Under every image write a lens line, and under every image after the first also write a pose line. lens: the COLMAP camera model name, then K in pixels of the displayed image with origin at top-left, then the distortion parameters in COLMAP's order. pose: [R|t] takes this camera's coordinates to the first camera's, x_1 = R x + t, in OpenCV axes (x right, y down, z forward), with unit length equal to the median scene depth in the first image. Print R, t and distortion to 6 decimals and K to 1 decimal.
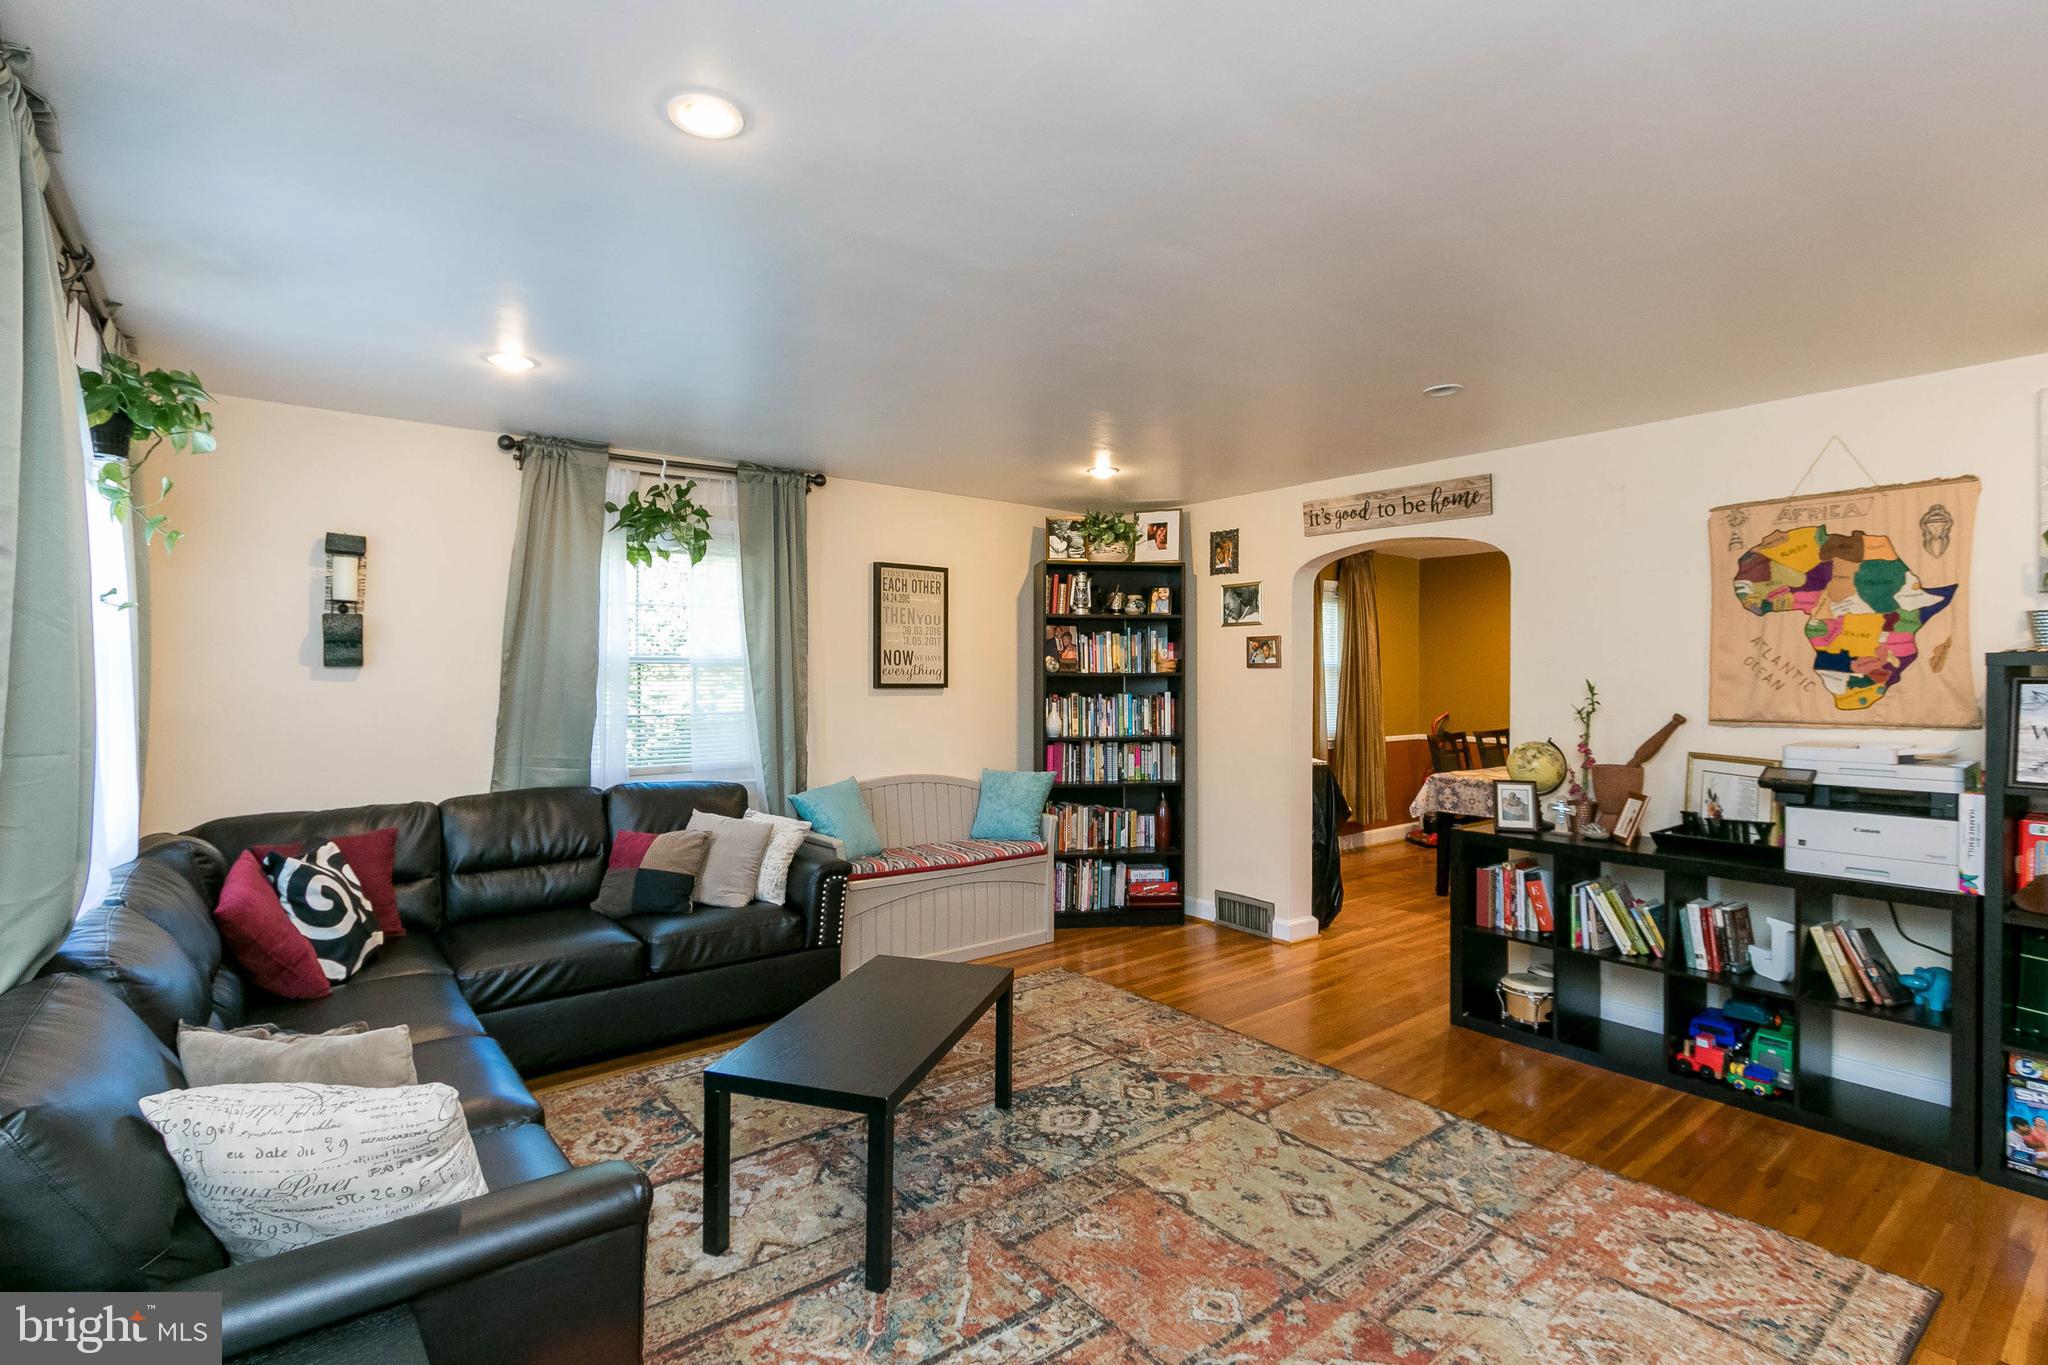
lens RADIAL K [[946.1, 0, 1024.0], [0, 946.1, 682.5], [0, 0, 1]] dist [-0.000286, -0.001107]
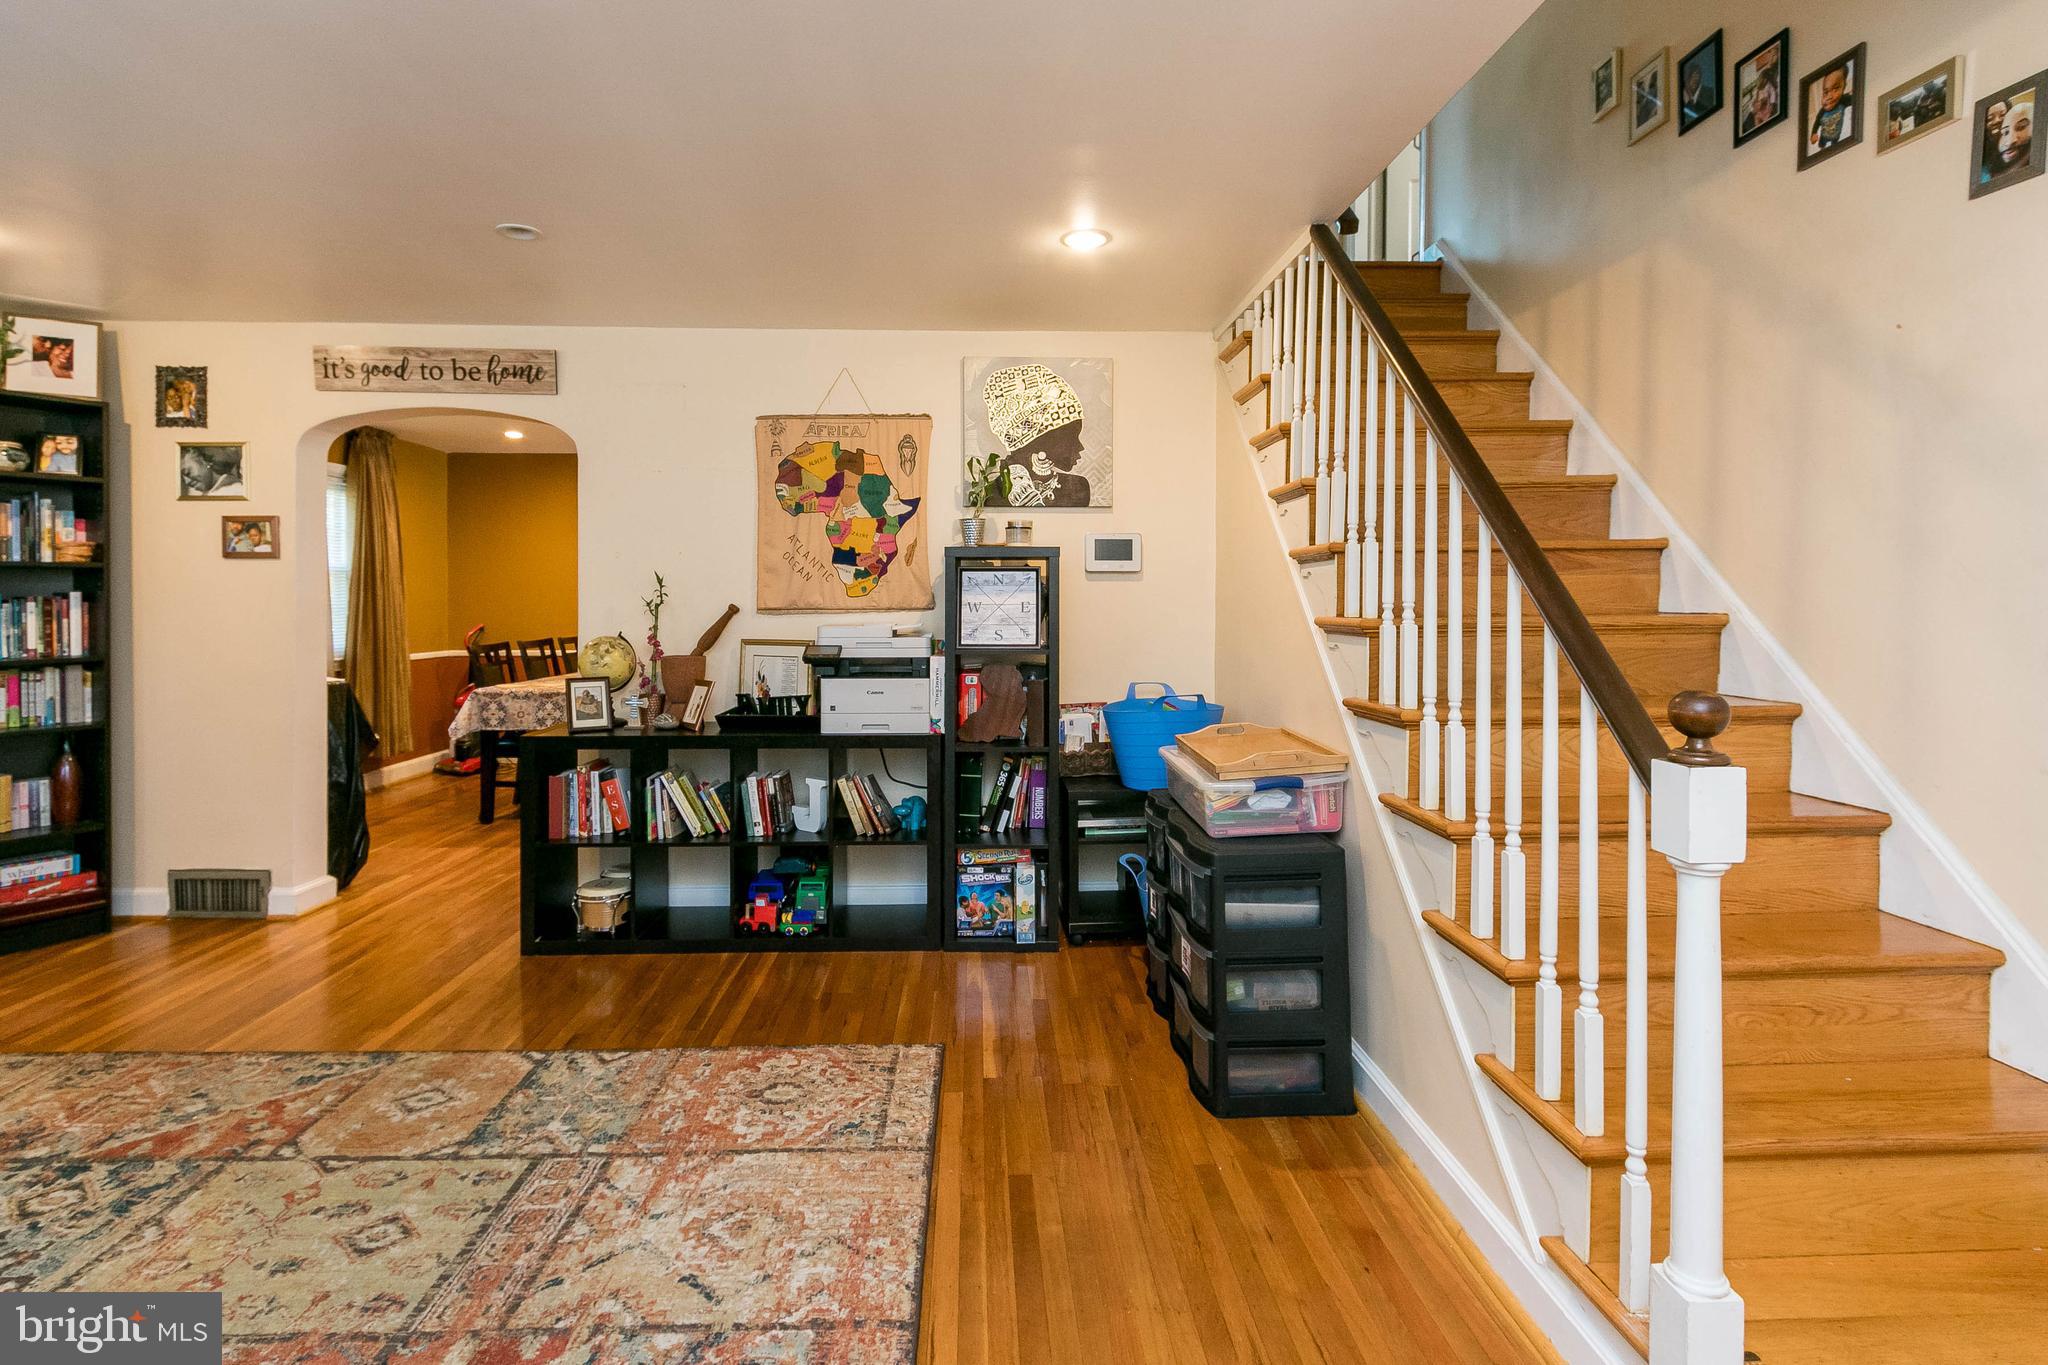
lens RADIAL K [[982.1, 0, 998.4], [0, 982.1, 607.2], [0, 0, 1]] dist [-0.000266, -0.000395]
pose [[0.601066, -0.005733, 0.799179, -0.019039], [0.005551, 0.999980, 0.002998, 0.038858], [-0.799180, 0.002634, 0.601086, 0.100033]]
